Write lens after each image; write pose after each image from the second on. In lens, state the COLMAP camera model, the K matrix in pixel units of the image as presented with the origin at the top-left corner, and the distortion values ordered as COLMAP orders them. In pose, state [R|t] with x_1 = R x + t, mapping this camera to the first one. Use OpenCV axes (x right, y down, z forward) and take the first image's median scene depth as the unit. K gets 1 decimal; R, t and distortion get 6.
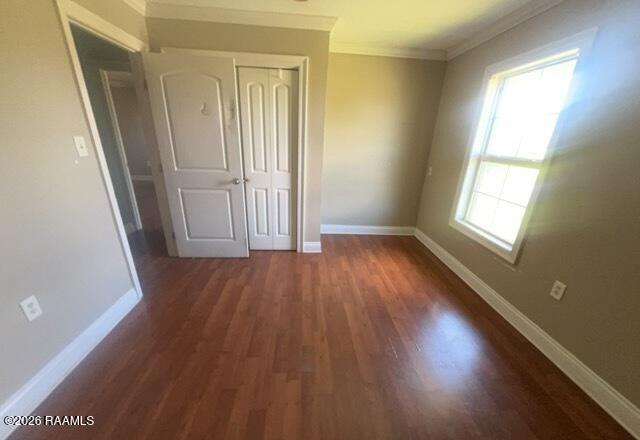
lens RADIAL K [[251.4, 0, 322.8], [0, 251.4, 243.5], [0, 0, 1]] dist [-0.008043, 0.000303]
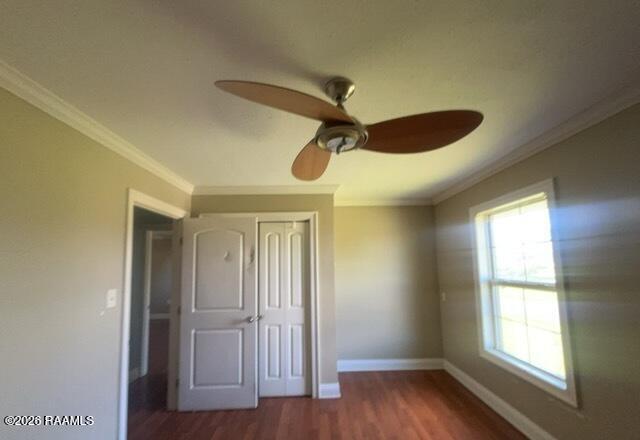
lens RADIAL K [[251.4, 0, 322.7], [0, 251.4, 221.7], [0, 0, 1]] dist [-0.008043, 0.000303]
pose [[0.996964, -0.069547, -0.035001, 0.005788], [0.045670, 0.886456, -0.460554, -0.121530], [0.063057, 0.457558, 0.886941, -0.048632]]
